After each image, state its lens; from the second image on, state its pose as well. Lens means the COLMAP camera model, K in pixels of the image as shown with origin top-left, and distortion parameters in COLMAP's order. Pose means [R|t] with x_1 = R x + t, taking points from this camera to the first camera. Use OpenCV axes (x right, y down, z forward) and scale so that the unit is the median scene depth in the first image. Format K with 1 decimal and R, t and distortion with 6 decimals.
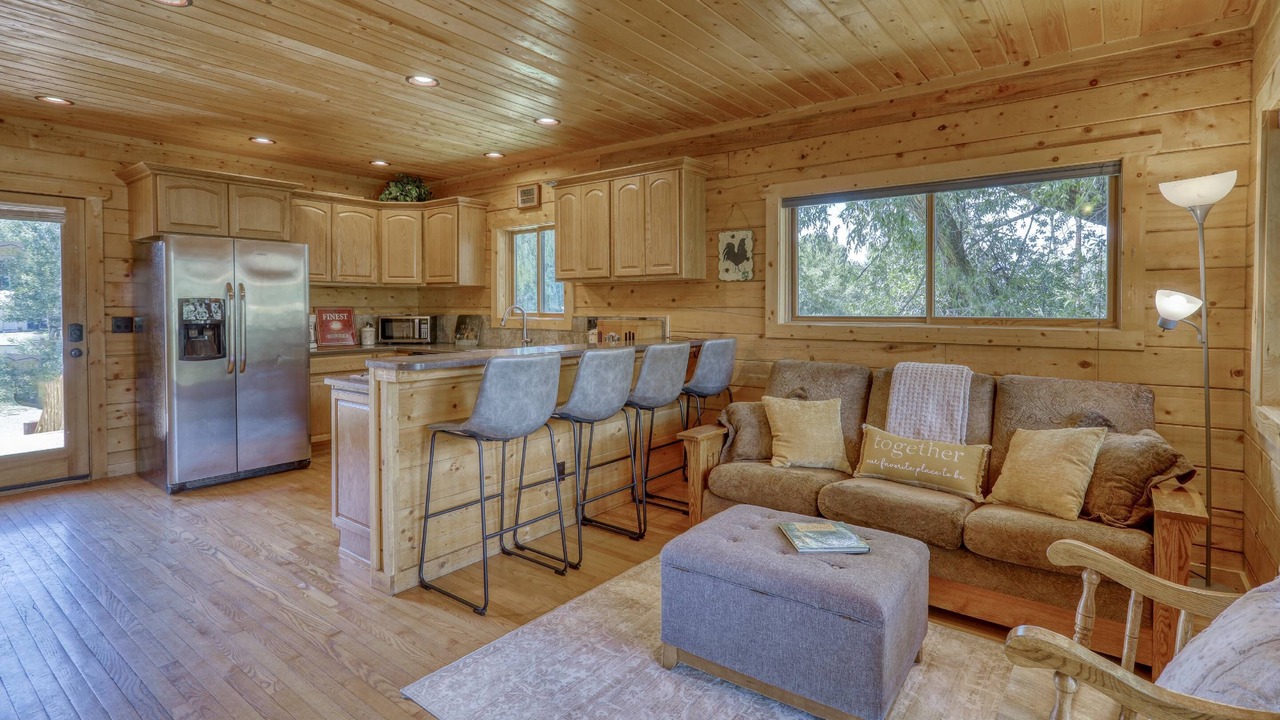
lens RADIAL K [[618.5, 0, 640.0], [0, 618.5, 360.0], [0, 0, 1]] dist [-0.000638, 0.000171]
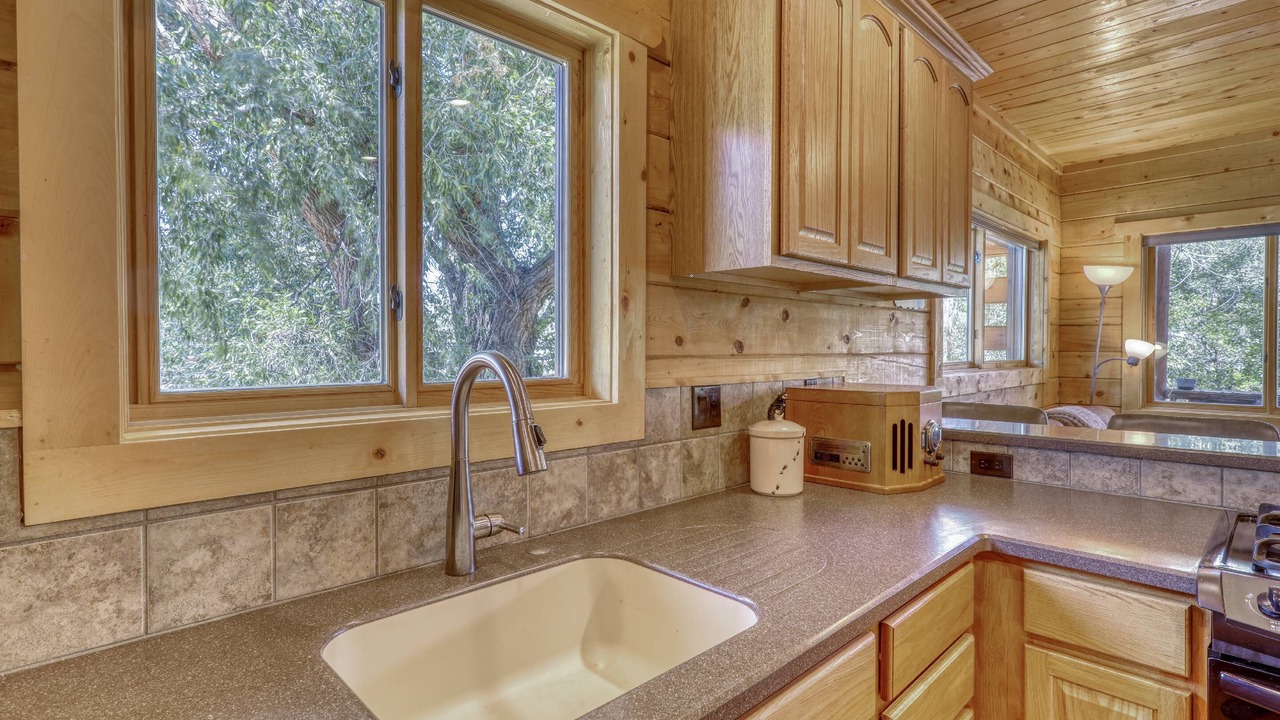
lens RADIAL K [[618.5, 0, 640.0], [0, 618.5, 360.0], [0, 0, 1]] dist [-0.000638, 0.000171]
pose [[0.140625, -0.022654, 0.989804, -0.407700], [0.085818, 0.996254, 0.010610, -0.091389], [-0.986337, 0.083451, 0.142042, 1.006165]]
